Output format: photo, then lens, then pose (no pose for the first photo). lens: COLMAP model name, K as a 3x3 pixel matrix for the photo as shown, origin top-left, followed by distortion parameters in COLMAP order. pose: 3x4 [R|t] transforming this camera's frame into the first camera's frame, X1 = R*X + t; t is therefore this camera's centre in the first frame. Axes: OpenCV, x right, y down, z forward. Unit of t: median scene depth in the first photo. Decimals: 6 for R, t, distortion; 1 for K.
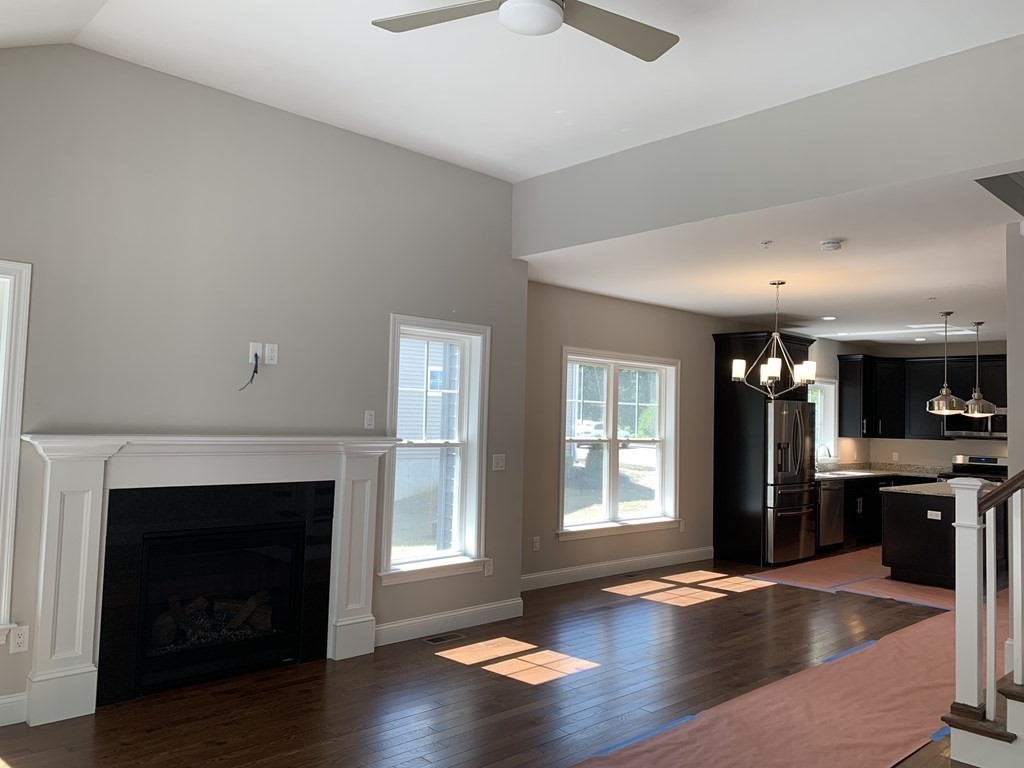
lens RADIAL K [[782.4, 0, 518.6], [0, 782.4, 370.3], [0, 0, 1]] dist [0.061681, -0.105157]
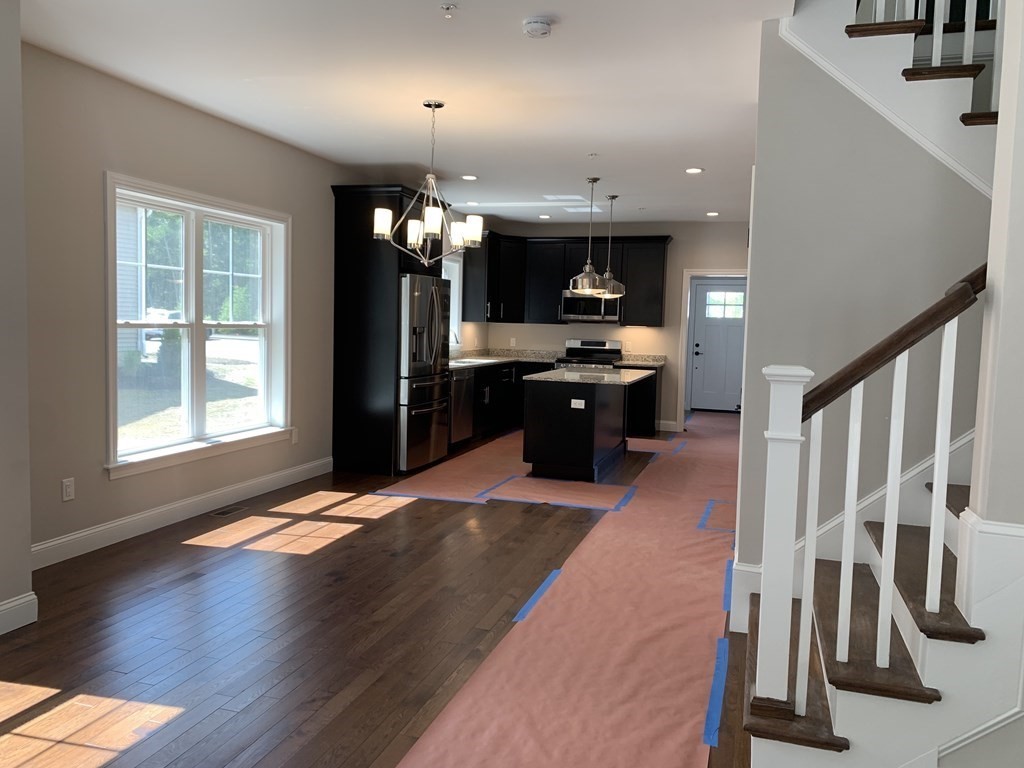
lens RADIAL K [[782.4, 0, 518.6], [0, 782.4, 370.3], [0, 0, 1]] dist [0.061681, -0.105157]
pose [[0.871551, -0.034831, 0.489067, 0.026249], [-0.032952, 0.991057, 0.129304, 0.029259], [-0.489197, -0.128811, 0.862609, 0.247850]]
